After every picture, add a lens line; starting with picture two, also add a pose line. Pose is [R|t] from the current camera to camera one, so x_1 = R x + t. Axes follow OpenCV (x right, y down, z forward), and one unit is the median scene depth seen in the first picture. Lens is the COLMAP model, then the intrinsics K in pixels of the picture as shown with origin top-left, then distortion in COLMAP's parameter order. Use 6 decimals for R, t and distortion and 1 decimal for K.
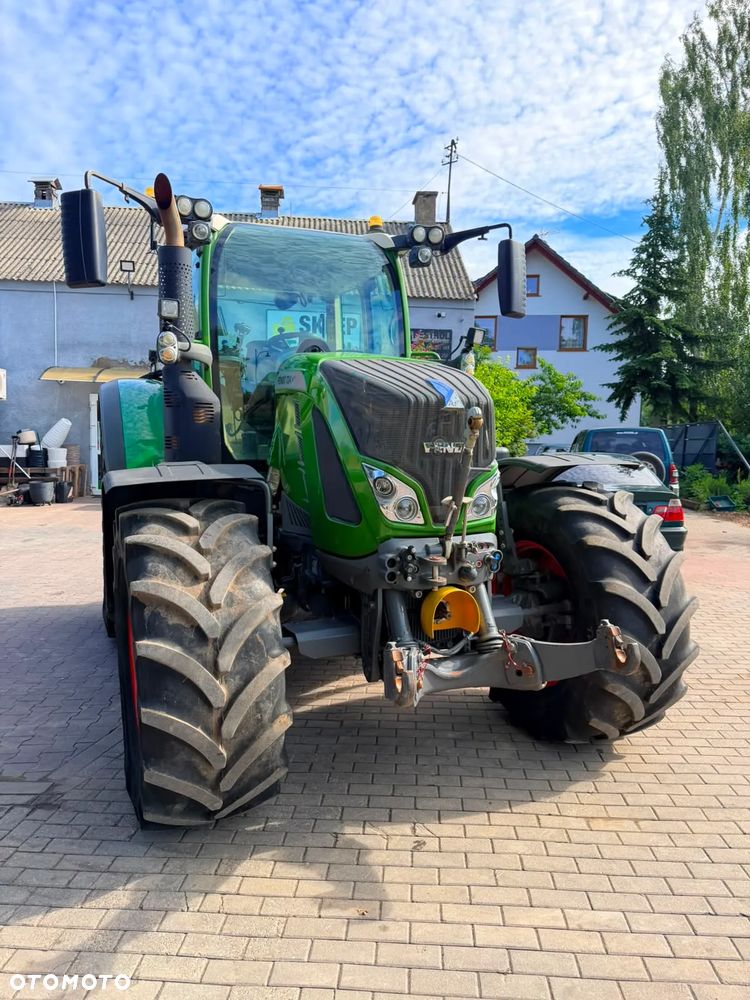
lens RADIAL K [[706.6, 0, 369.5], [0, 706.6, 500.8], [0, 0, 1]] dist [0.014313, -0.015666]
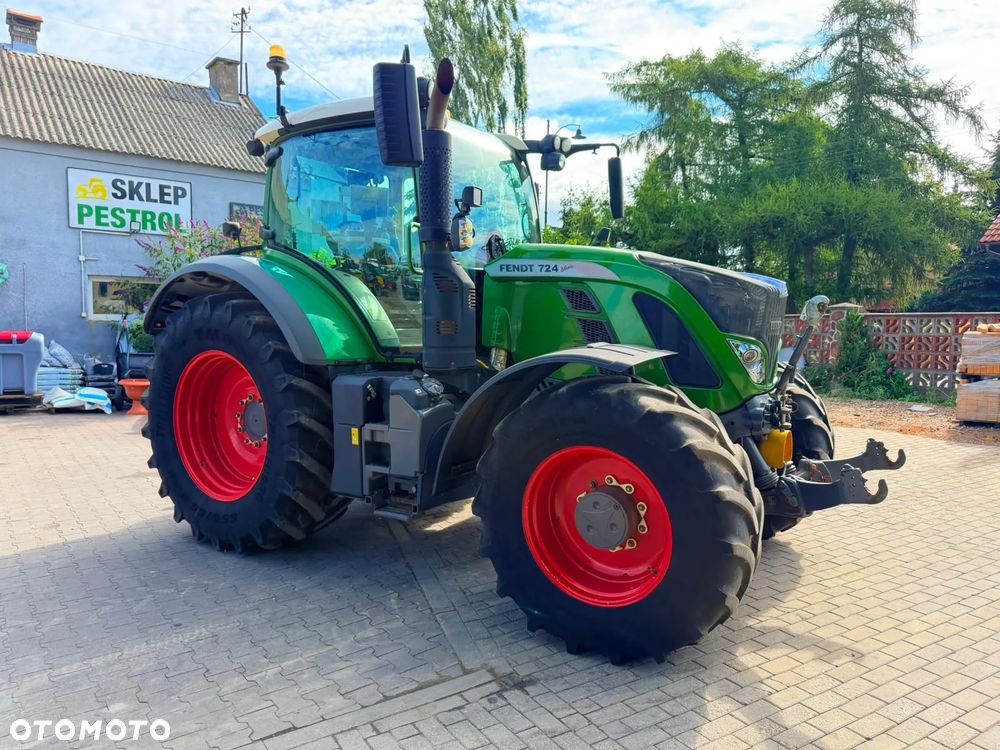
lens RADIAL K [[706.6, 0, 504.5], [0, 706.6, 382.6], [0, 0, 1]] dist [0.014313, -0.015666]
pose [[0.820335, -0.059411, 0.568790, -1.014139], [0.059605, 0.998055, 0.018282, -0.021643], [-0.568769, 0.018905, 0.822280, 0.167028]]
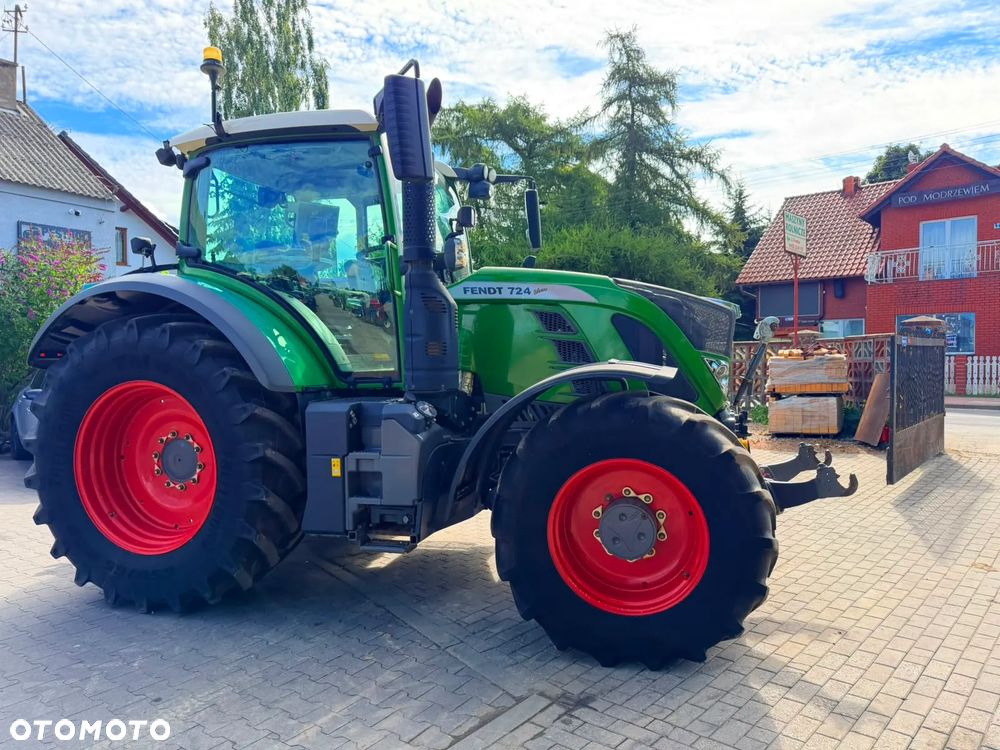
lens RADIAL K [[706.6, 0, 496.0], [0, 706.6, 385.2], [0, 0, 1]] dist [0.014313, -0.015666]
pose [[0.620890, -0.049859, 0.782310, -1.278462], [0.089685, 0.995940, -0.007706, -0.021426], [-0.778750, 0.074946, 0.622841, 0.427254]]
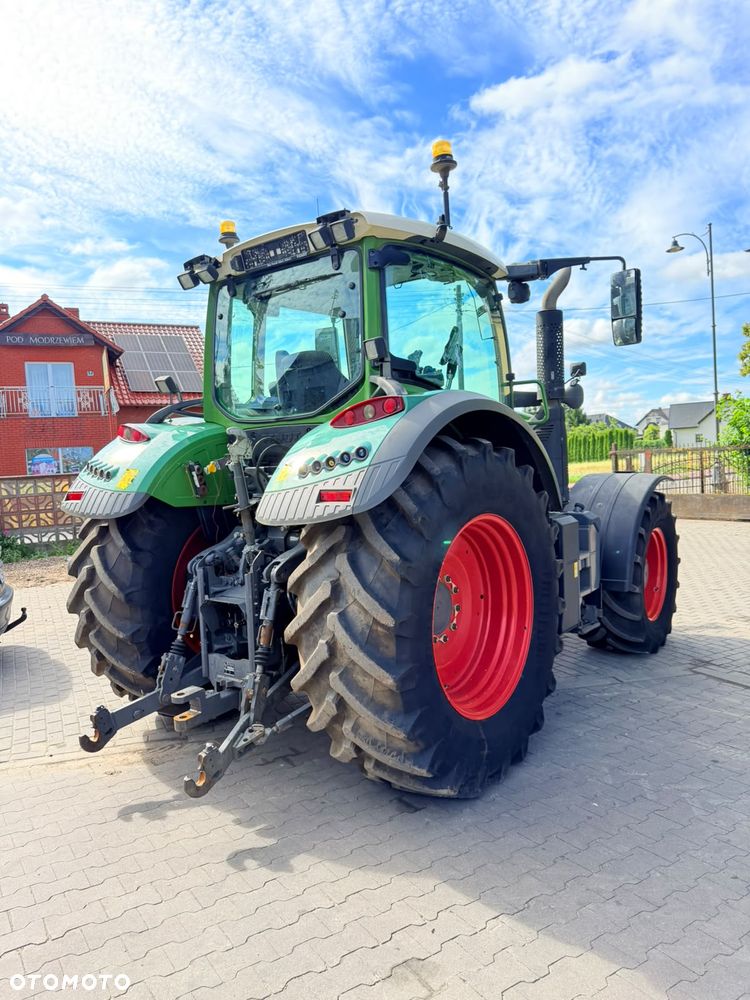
lens RADIAL K [[706.6, 0, 368.0], [0, 706.6, 494.6], [0, 0, 1]] dist [0.014313, -0.015666]
pose [[-0.498149, -0.026907, 0.866674, -1.543748], [0.126681, 0.986535, 0.103442, -0.268912], [-0.857788, 0.161321, -0.488033, 2.477221]]
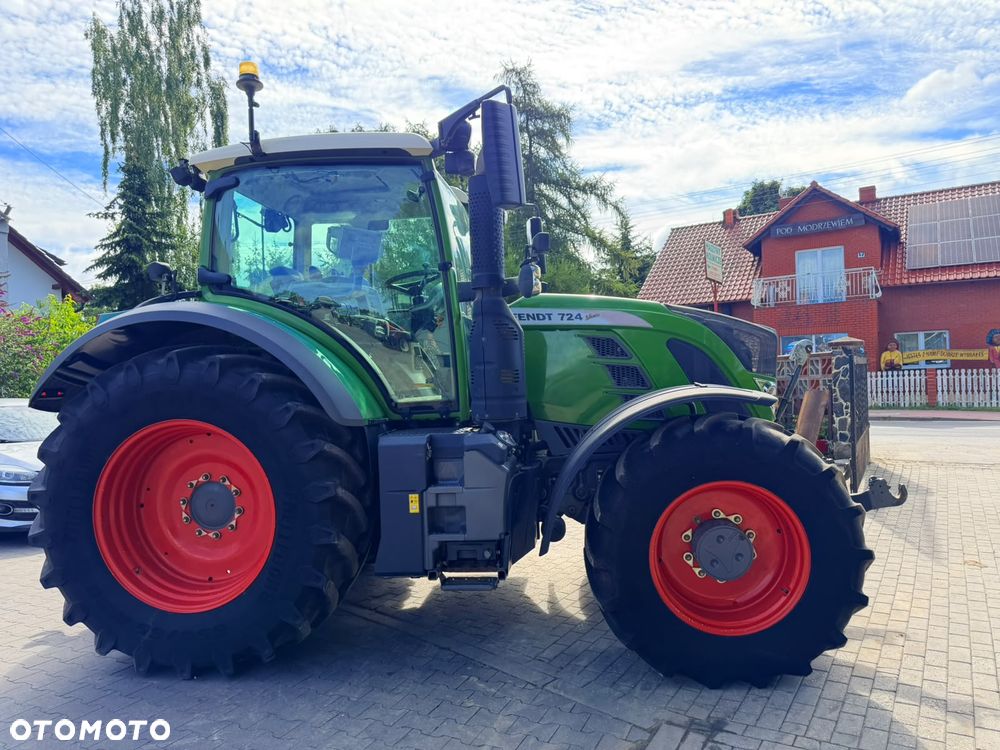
lens RADIAL K [[706.6, 0, 502.7], [0, 706.6, 384.9], [0, 0, 1]] dist [0.014313, -0.015666]
pose [[0.476573, -0.035242, 0.878428, -1.444488], [0.120277, 0.992414, -0.025439, -0.061242], [-0.870868, 0.117778, 0.477197, 0.713816]]
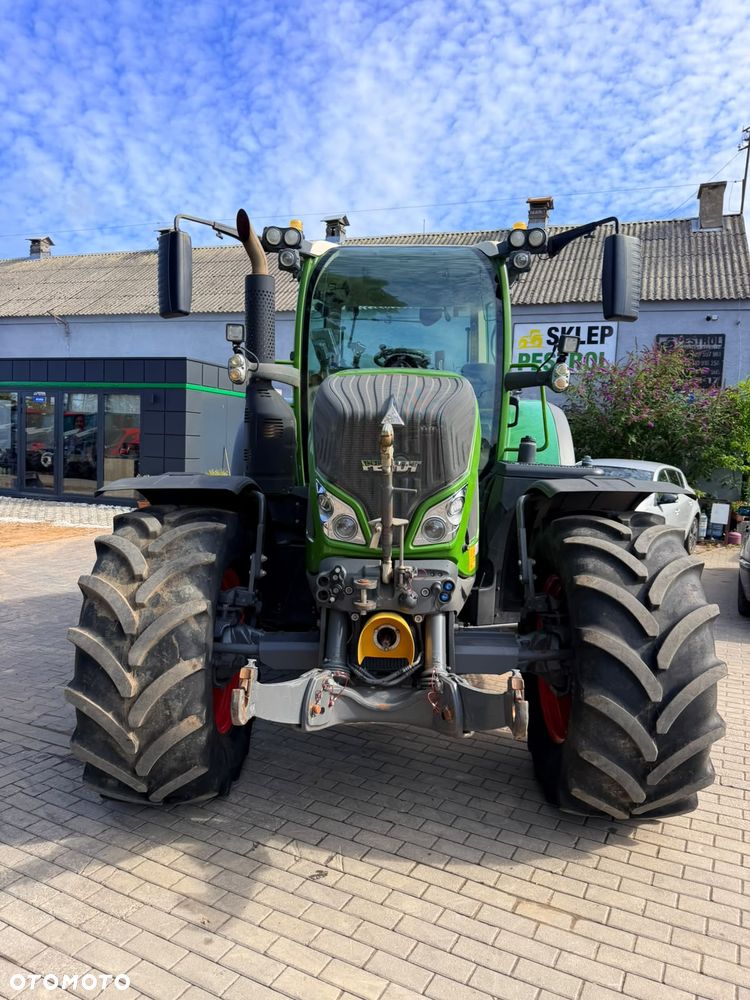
lens RADIAL K [[706.6, 0, 376.1], [0, 706.6, 502.0], [0, 0, 1]] dist [0.014313, -0.015666]
pose [[0.911545, 0.048877, -0.408286, 0.449762], [-0.056249, 0.998398, -0.006062, -0.019251], [0.407336, 0.028492, 0.912834, 0.117756]]
